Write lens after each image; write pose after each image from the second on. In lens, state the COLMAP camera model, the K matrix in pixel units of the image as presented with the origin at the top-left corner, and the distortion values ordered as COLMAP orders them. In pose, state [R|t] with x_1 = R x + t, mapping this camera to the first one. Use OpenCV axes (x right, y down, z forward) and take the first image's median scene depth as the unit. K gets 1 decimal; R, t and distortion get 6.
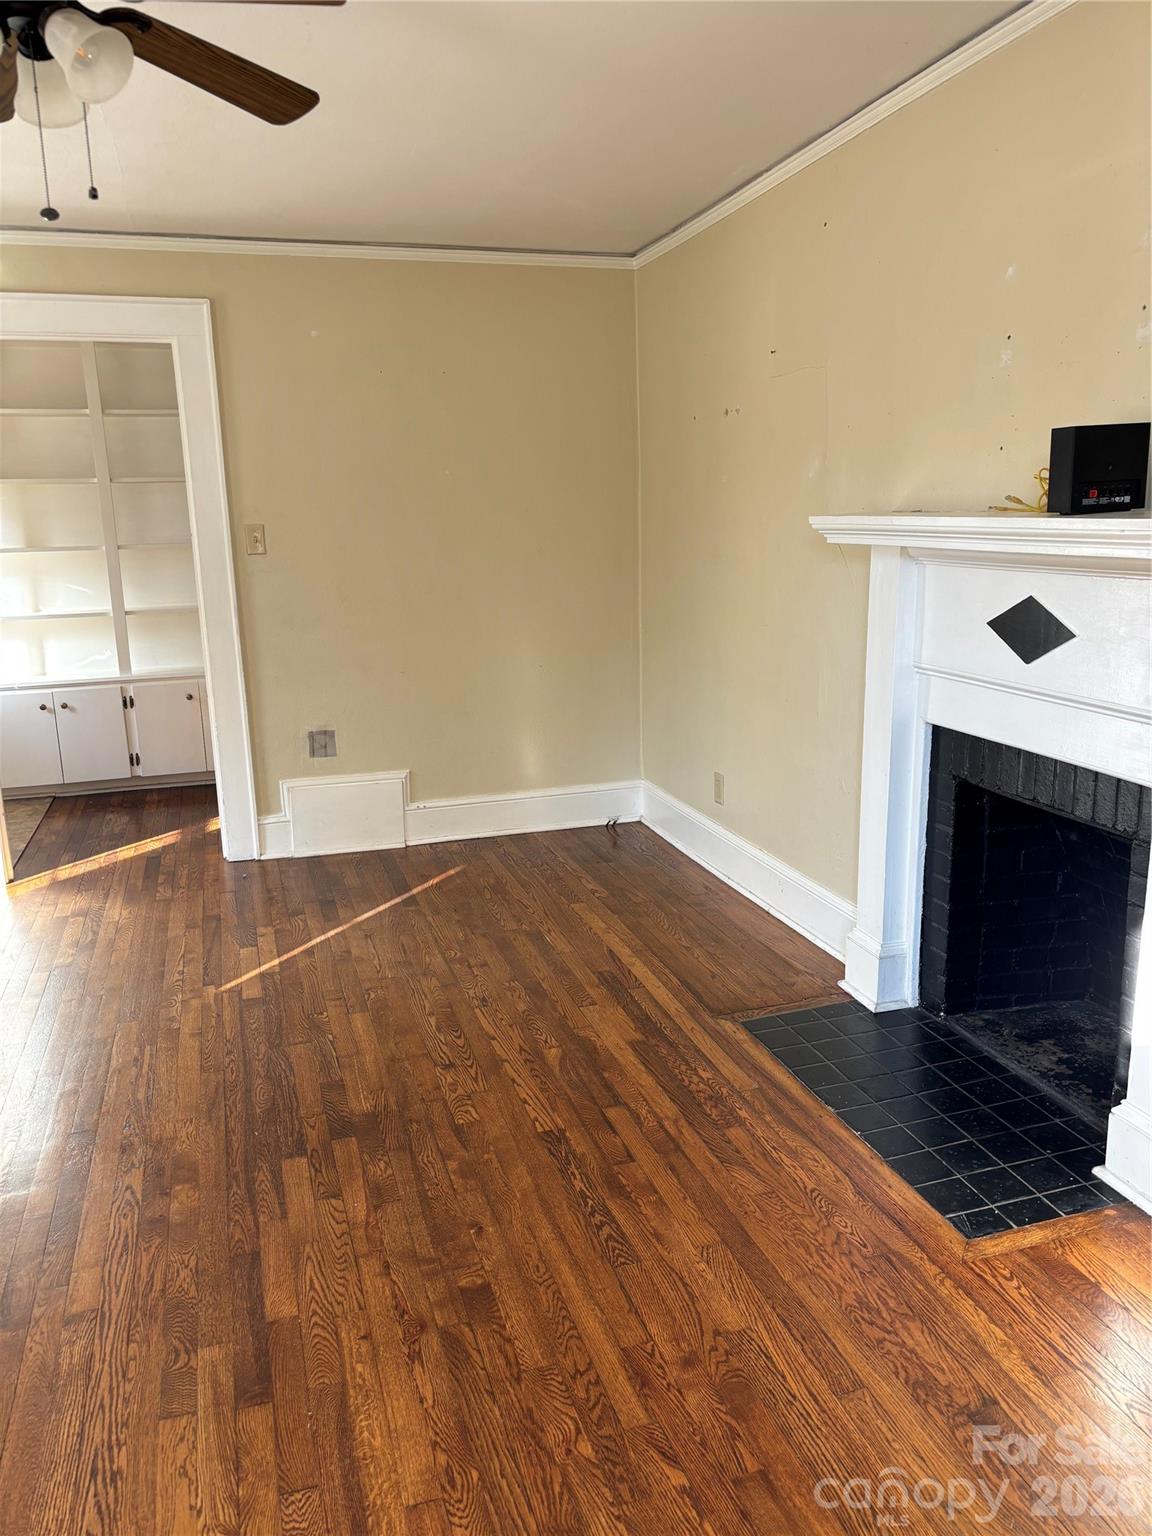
lens RADIAL K [[1154.1, 0, 579.8], [0, 1154.1, 781.8], [0, 0, 1]] dist [0.046048, -0.040883]
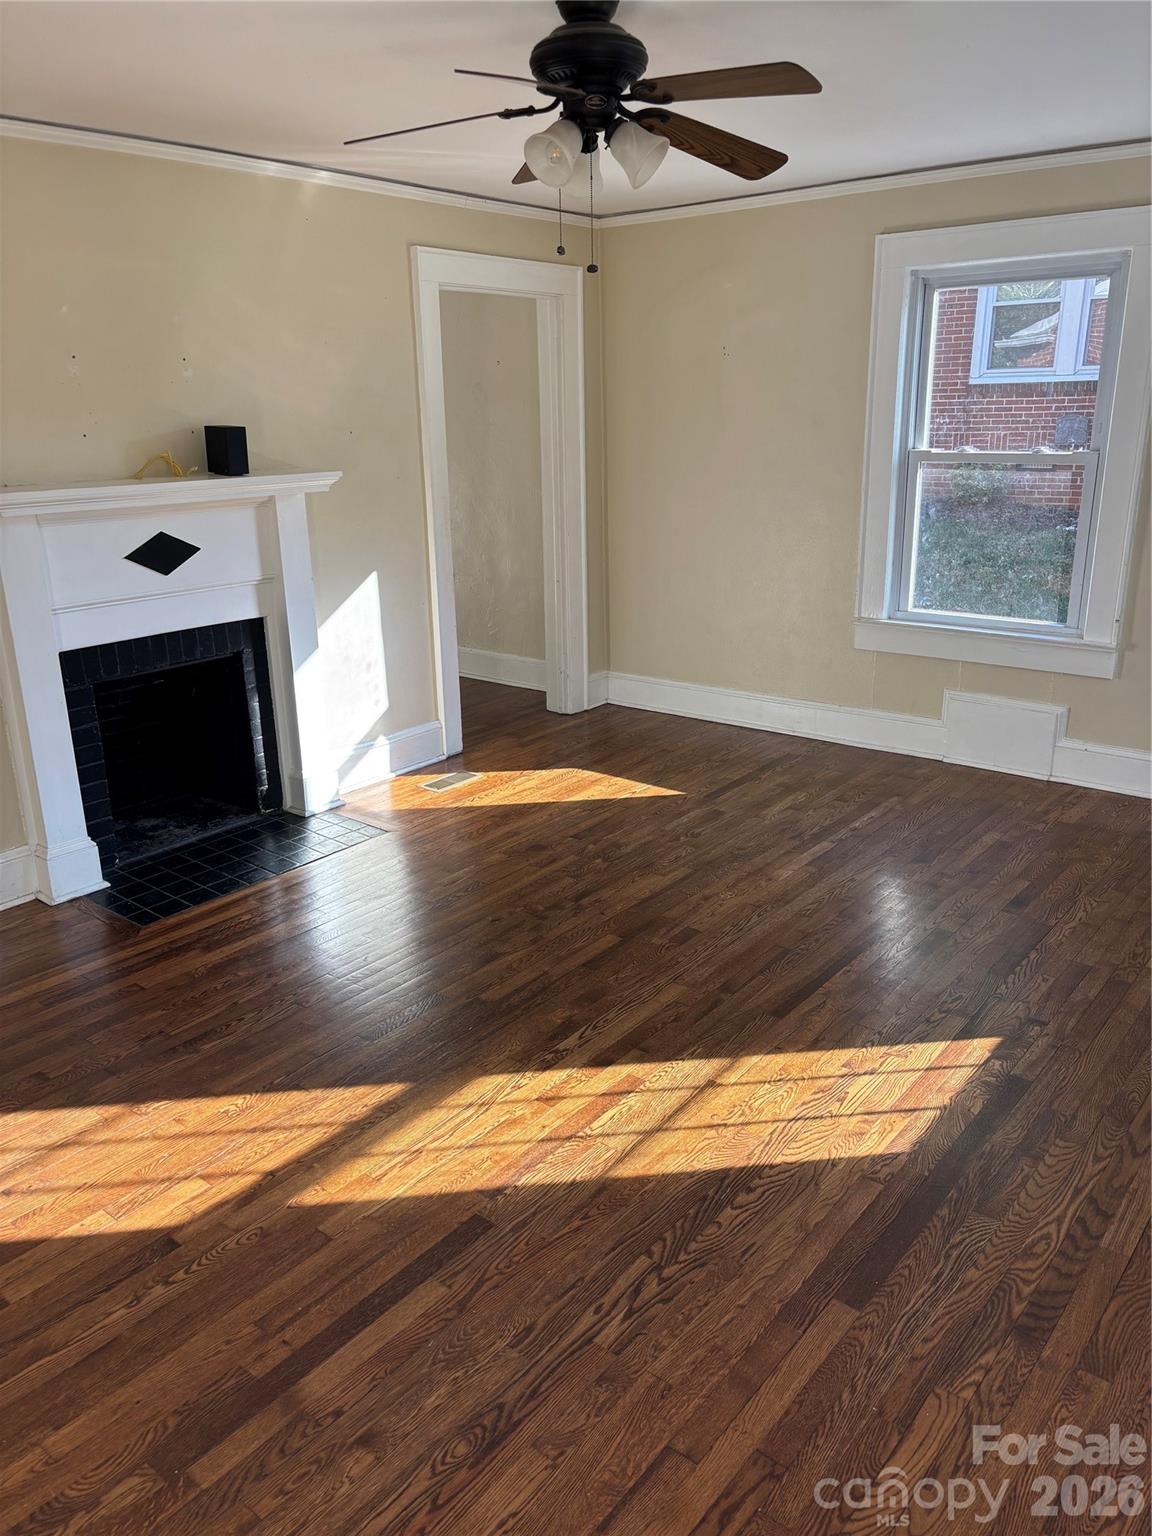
lens RADIAL K [[1154.1, 0, 573.9], [0, 1154.1, 777.2], [0, 0, 1]] dist [0.046048, -0.040883]
pose [[-0.551203, -0.234747, 0.800668, -1.232106], [0.216047, 0.886724, 0.408711, -0.381818], [-0.805915, 0.398265, -0.438049, 1.352851]]
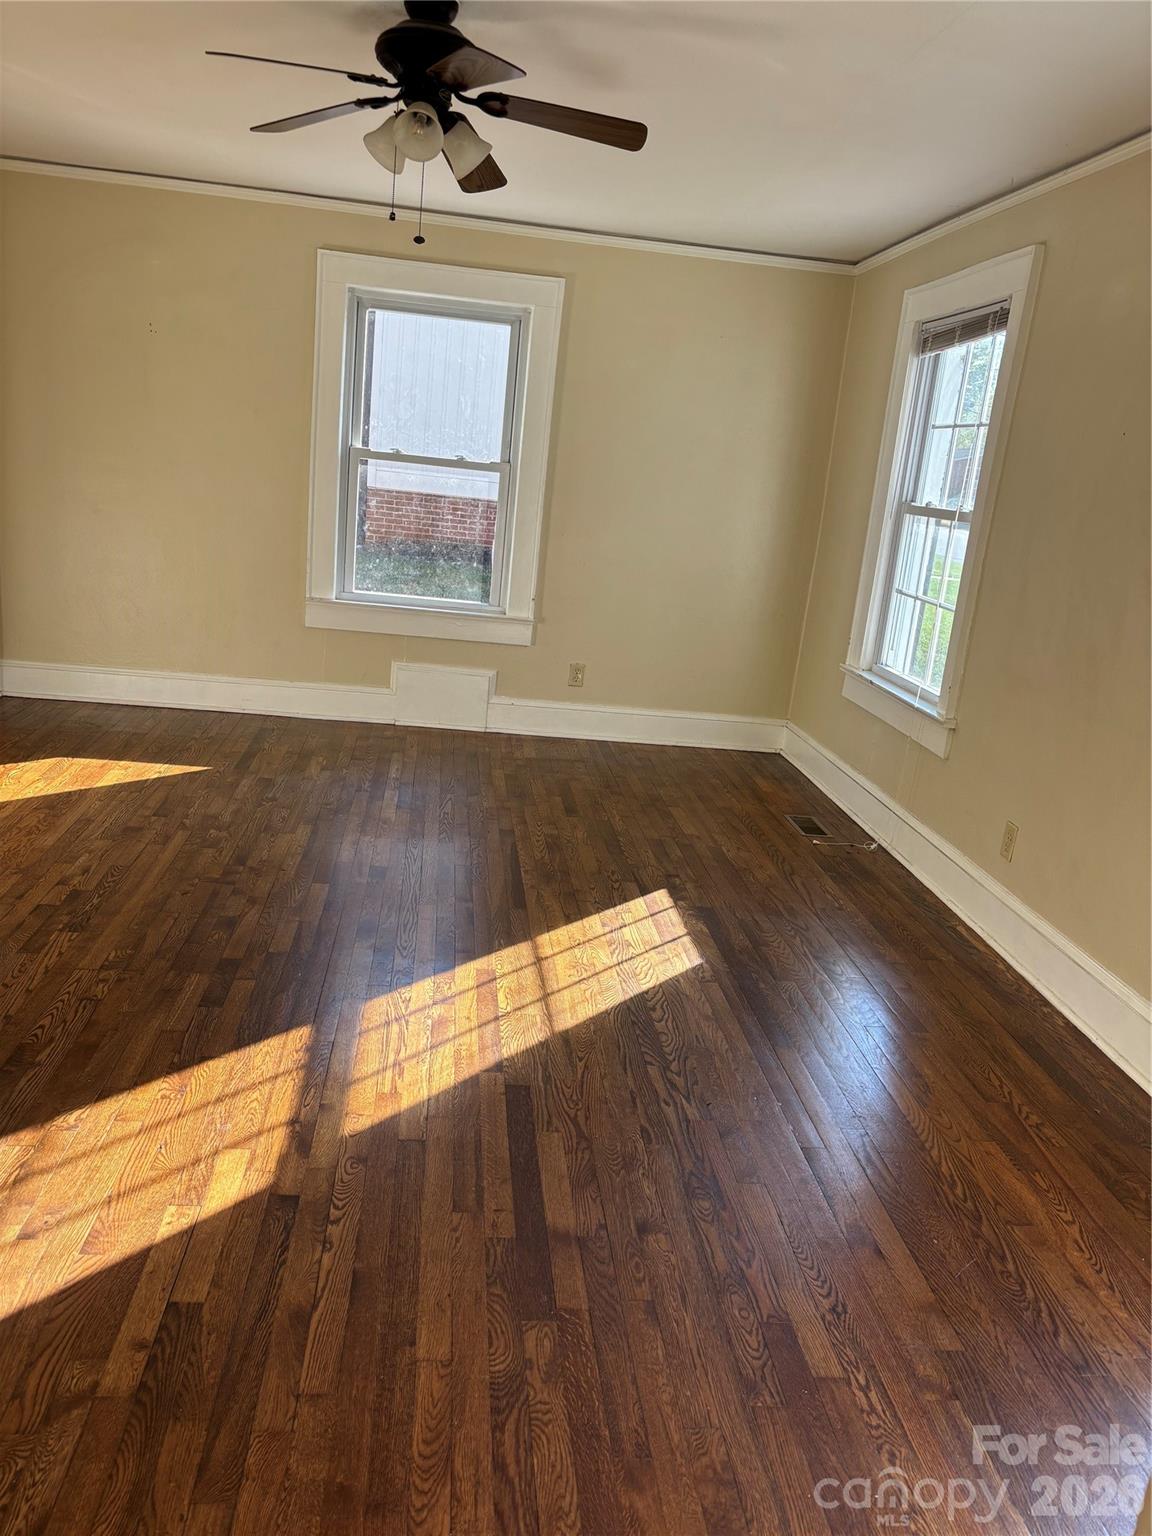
lens RADIAL K [[1154.1, 0, 579.5], [0, 1154.1, 767.1], [0, 0, 1]] dist [0.046048, -0.040883]
pose [[-0.976567, -0.128327, 0.172769, -0.735384], [-0.036977, 0.890891, 0.452709, -0.417489], [-0.212013, 0.435713, -0.874760, 1.894616]]
